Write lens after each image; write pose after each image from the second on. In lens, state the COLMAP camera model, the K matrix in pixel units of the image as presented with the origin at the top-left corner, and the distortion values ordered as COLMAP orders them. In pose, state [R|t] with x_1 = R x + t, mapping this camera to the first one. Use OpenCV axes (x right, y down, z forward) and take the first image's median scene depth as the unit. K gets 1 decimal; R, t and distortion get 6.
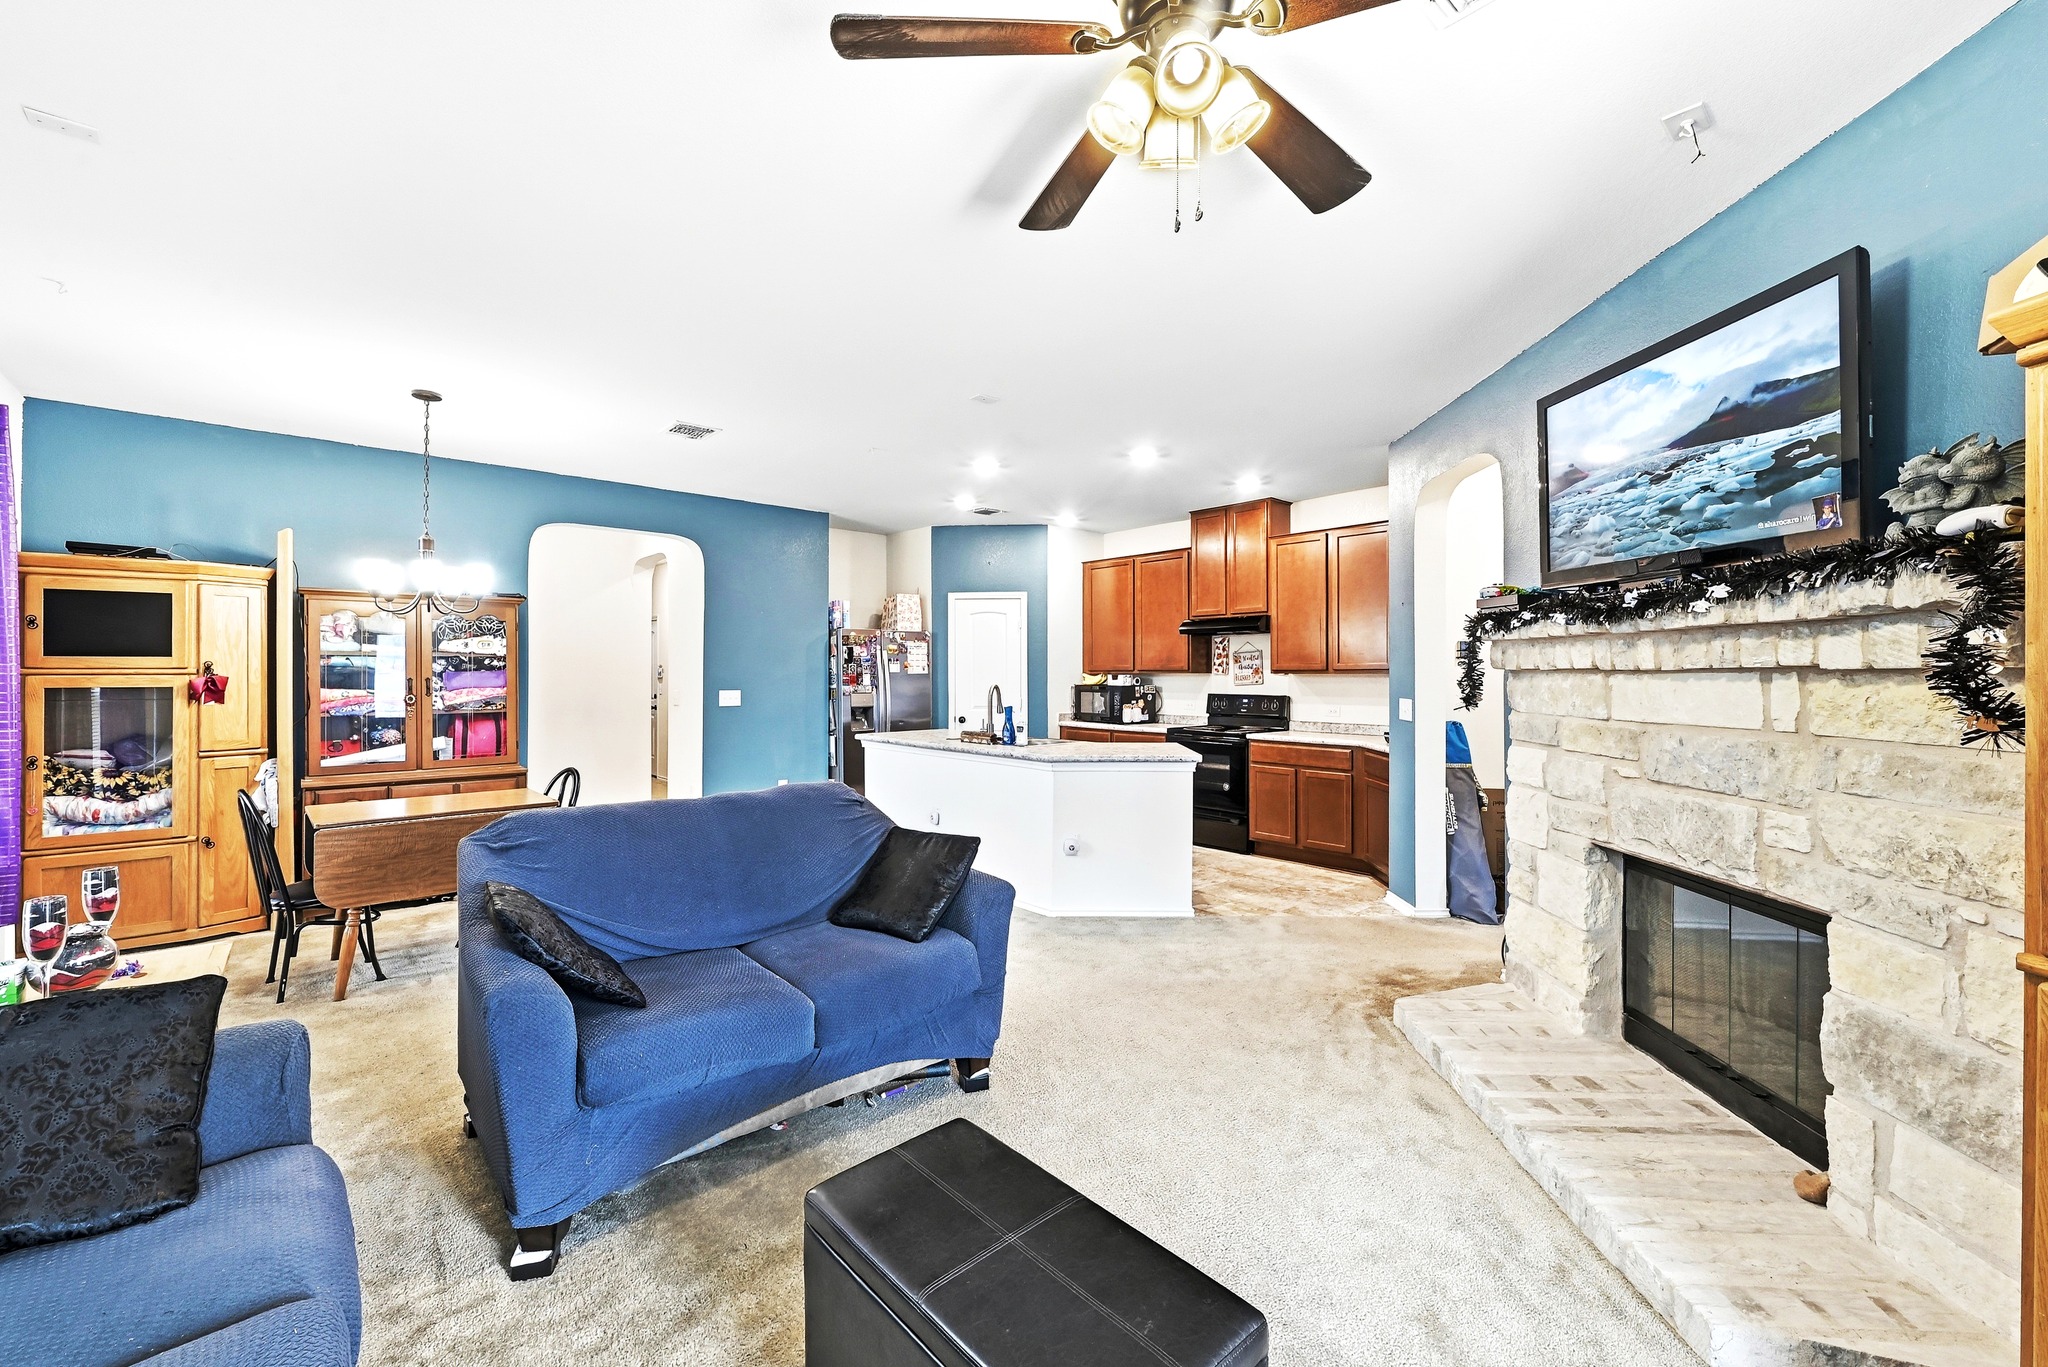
lens RADIAL K [[828.9, 0, 1031.8], [0, 828.9, 672.1], [0, 0, 1]] dist [0.003141, 0.000544]
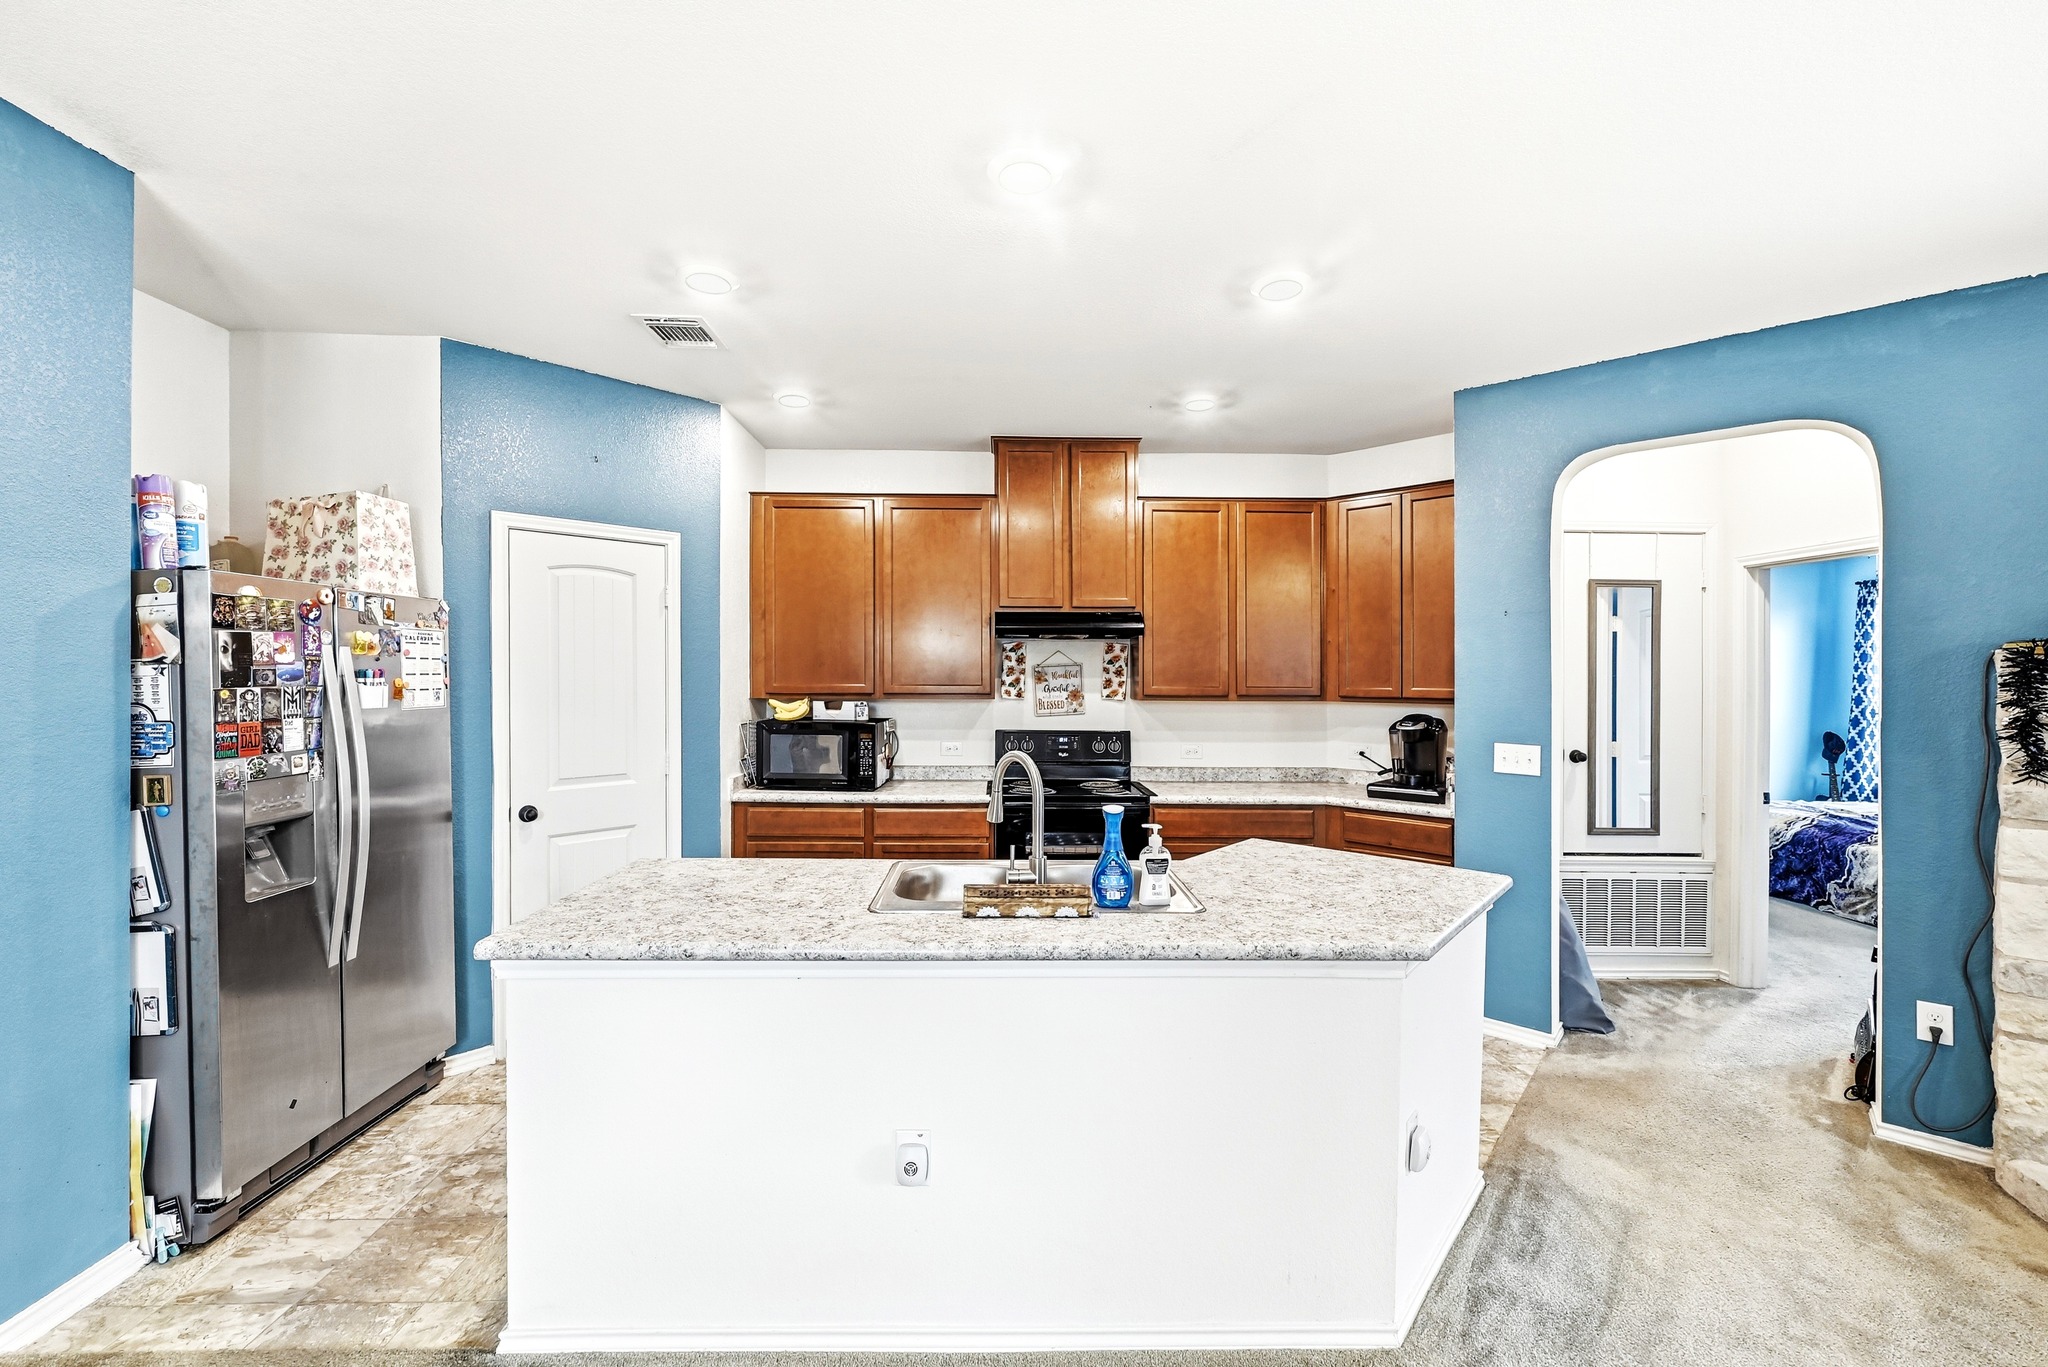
lens RADIAL K [[828.9, 0, 1027.6], [0, 828.9, 676.2], [0, 0, 1]] dist [0.003141, 0.000544]
pose [[0.667241, 0.003885, 0.744832, -0.250778], [-0.006265, 0.999980, 0.000397, -0.016088], [-0.744815, -0.004931, 0.667252, 0.567540]]
